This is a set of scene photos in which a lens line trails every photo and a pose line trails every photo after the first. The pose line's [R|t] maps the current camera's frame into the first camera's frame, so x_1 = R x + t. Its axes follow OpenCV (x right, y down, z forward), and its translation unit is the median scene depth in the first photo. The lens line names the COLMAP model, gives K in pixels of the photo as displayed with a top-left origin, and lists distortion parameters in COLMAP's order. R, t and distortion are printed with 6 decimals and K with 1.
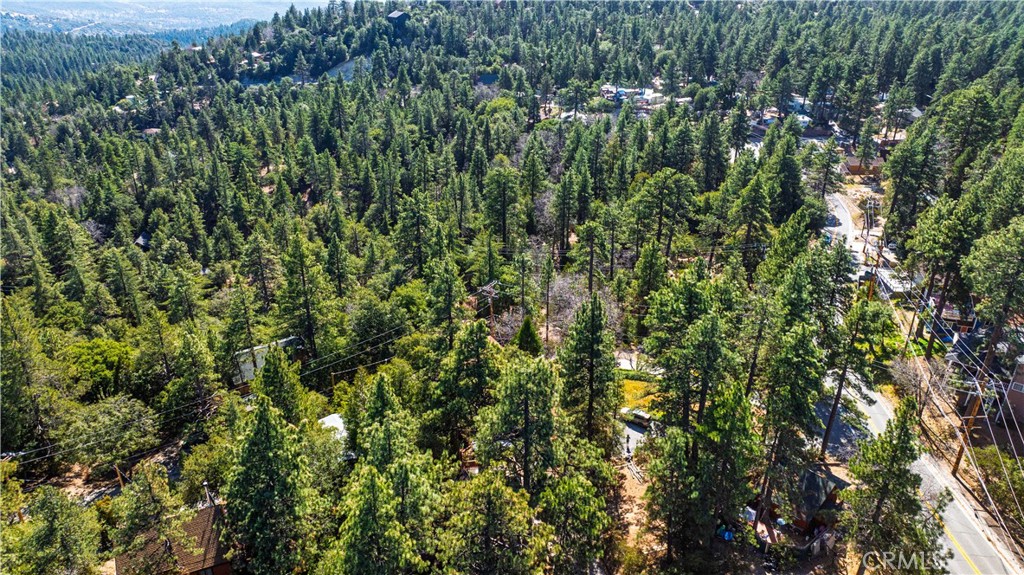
lens RADIAL K [[718.0, 0, 515.4], [0, 718.0, 285.3], [0, 0, 1]] dist [-0.043440, 0.049493]
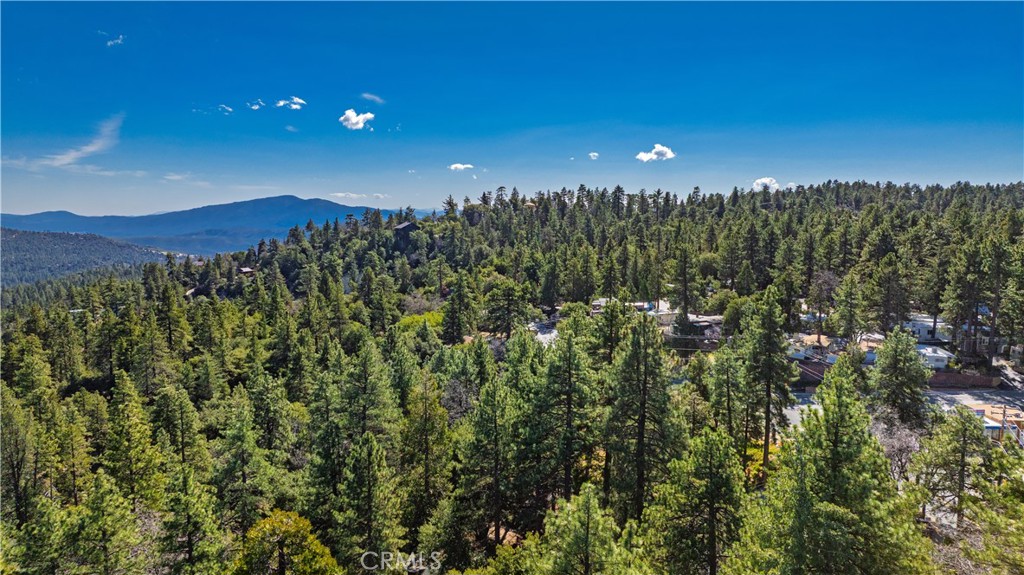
lens RADIAL K [[722.2, 0, 518.3], [0, 722.2, 288.2], [0, 0, 1]] dist [-0.061431, 0.076416]
pose [[0.986381, 0.011454, -0.164075, 0.187587], [-0.063038, 0.947722, -0.312808, -0.097124], [0.151915, 0.318891, 0.935538, 0.450848]]
